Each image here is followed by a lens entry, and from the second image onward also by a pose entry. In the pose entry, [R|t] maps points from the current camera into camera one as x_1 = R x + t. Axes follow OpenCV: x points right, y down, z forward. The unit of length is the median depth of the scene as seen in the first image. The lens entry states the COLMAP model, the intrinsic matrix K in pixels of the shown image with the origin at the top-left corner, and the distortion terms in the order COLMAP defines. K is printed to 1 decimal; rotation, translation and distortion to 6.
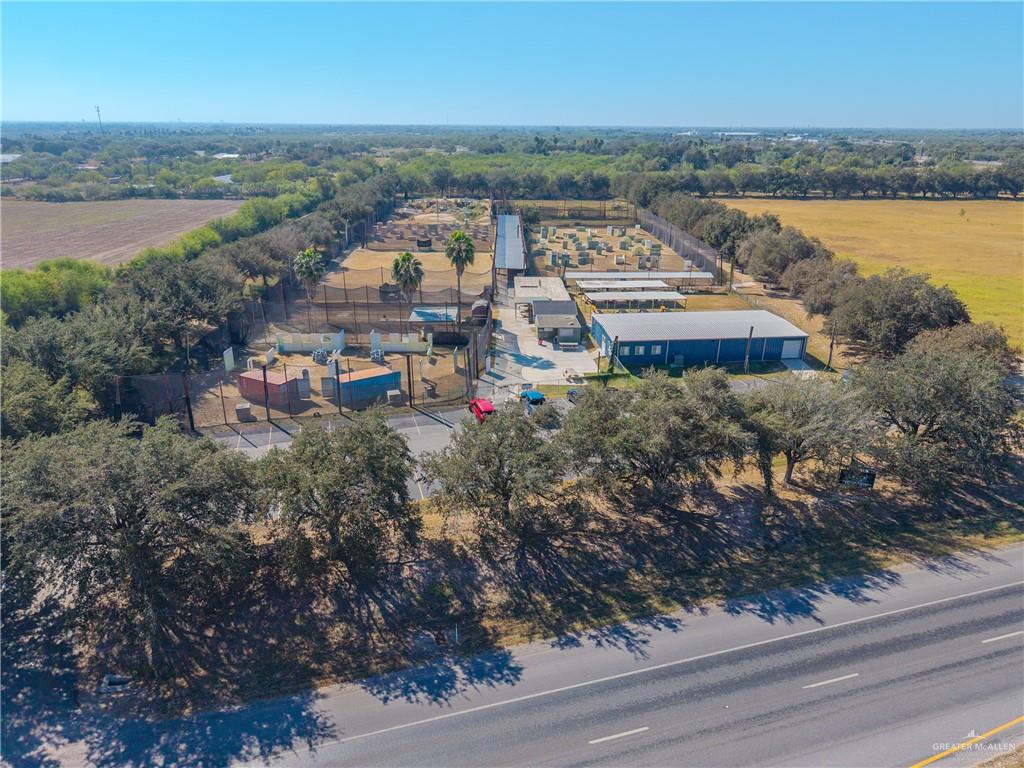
lens RADIAL K [[656.8, 0, 512.0], [0, 656.8, 384.0], [0, 0, 1]] dist [-0.006582, -0.003796]
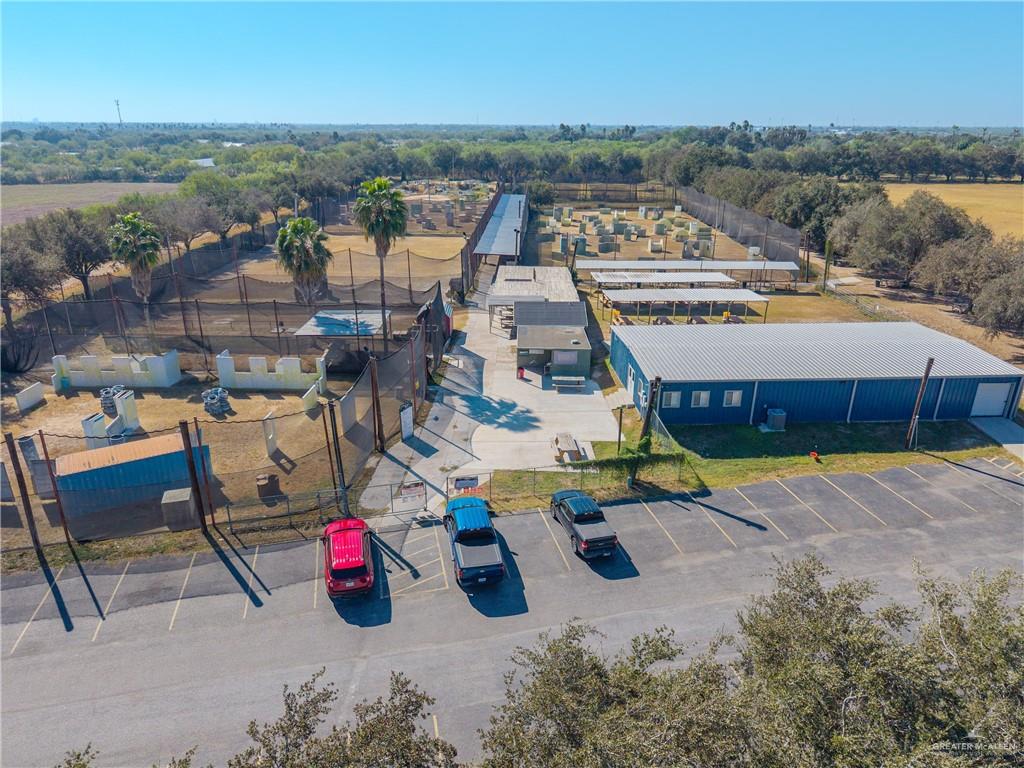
lens RADIAL K [[656.8, 0, 512.0], [0, 656.8, 384.0], [0, 0, 1]] dist [-0.006582, -0.003796]
pose [[0.999003, 0.014040, -0.042367, 0.046906], [-0.014079, 0.999901, -0.000639, -0.042263], [0.042354, 0.001235, 0.999102, 0.330911]]
